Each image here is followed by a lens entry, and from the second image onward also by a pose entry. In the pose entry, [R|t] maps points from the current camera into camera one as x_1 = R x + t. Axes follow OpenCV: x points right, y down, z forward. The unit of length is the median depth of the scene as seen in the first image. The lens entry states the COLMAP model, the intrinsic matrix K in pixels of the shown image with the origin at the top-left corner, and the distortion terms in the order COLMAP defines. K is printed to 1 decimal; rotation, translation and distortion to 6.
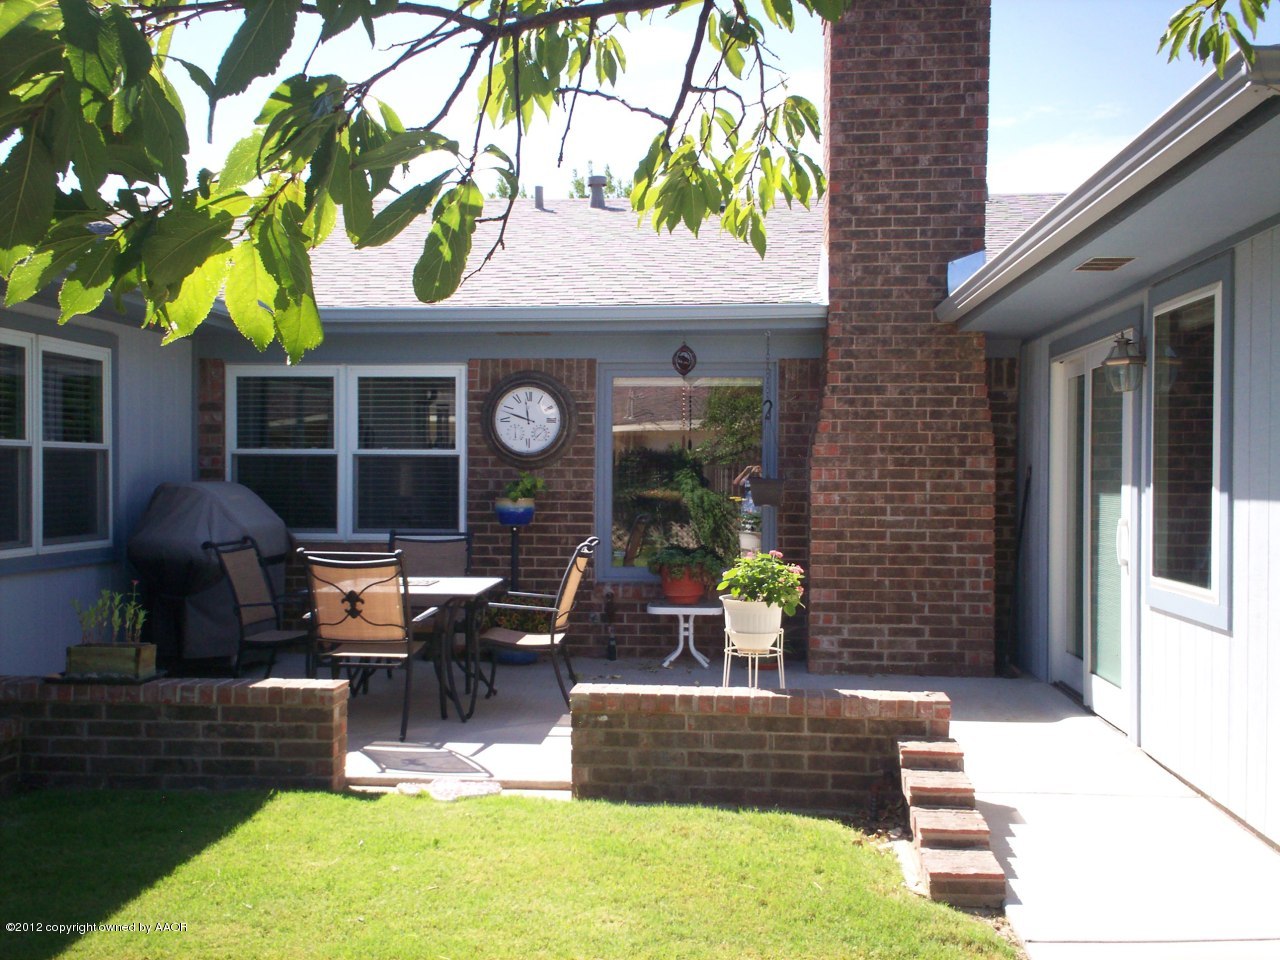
lens RADIAL K [[1353.5, 0, 632.8], [0, 1353.5, 487.4], [0, 0, 1]] dist [0.038084, 0.000000]
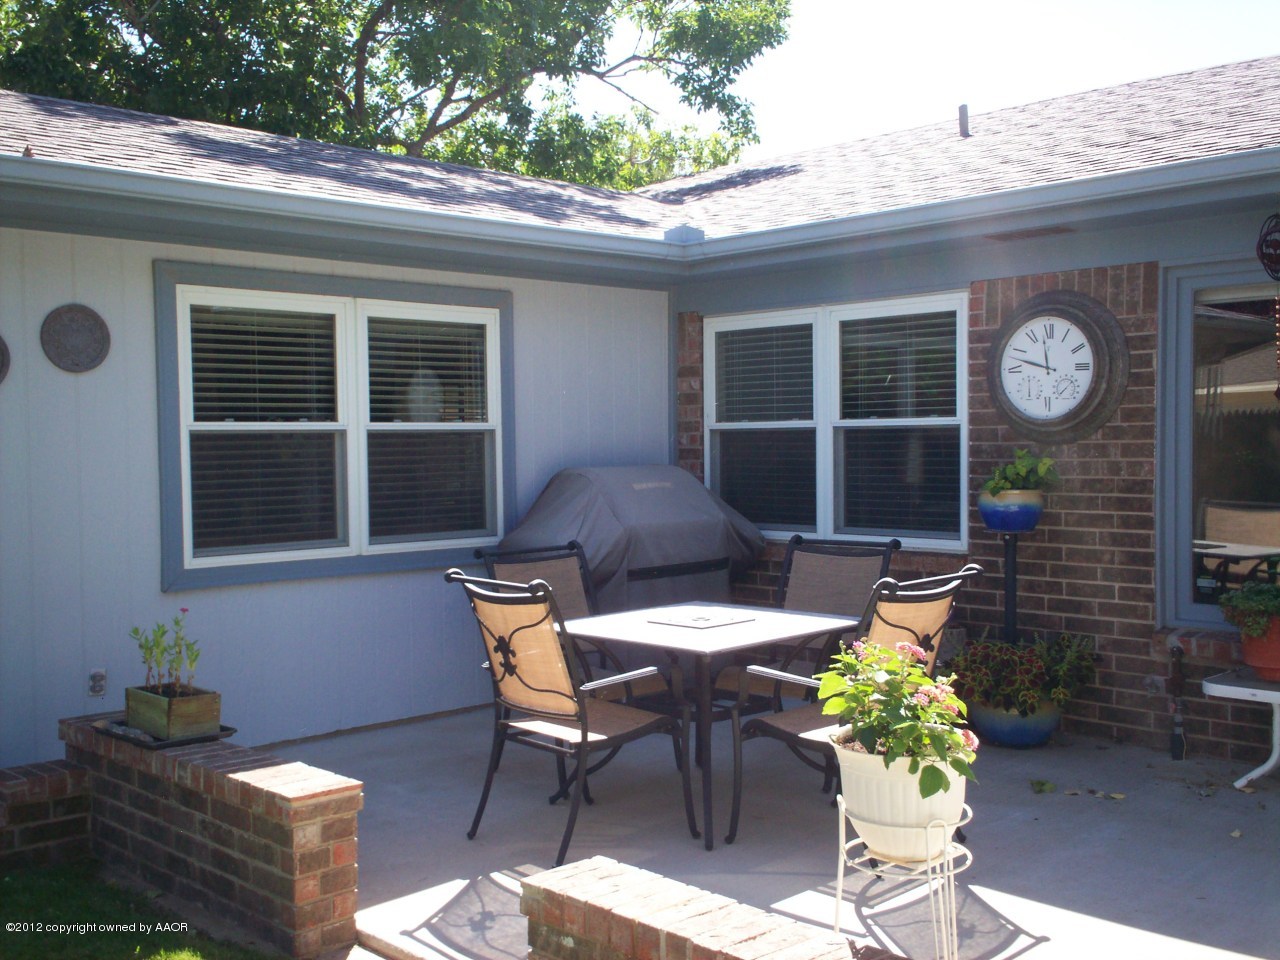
lens RADIAL K [[1353.5, 0, 640.1], [0, 1353.5, 479.0], [0, 0, 1]] dist [0.038084, 0.000000]
pose [[0.746384, 0.004487, -0.665501, 0.236352], [0.007805, 0.999849, 0.015496, -0.009614], [0.665470, -0.016761, 0.746237, 0.437743]]
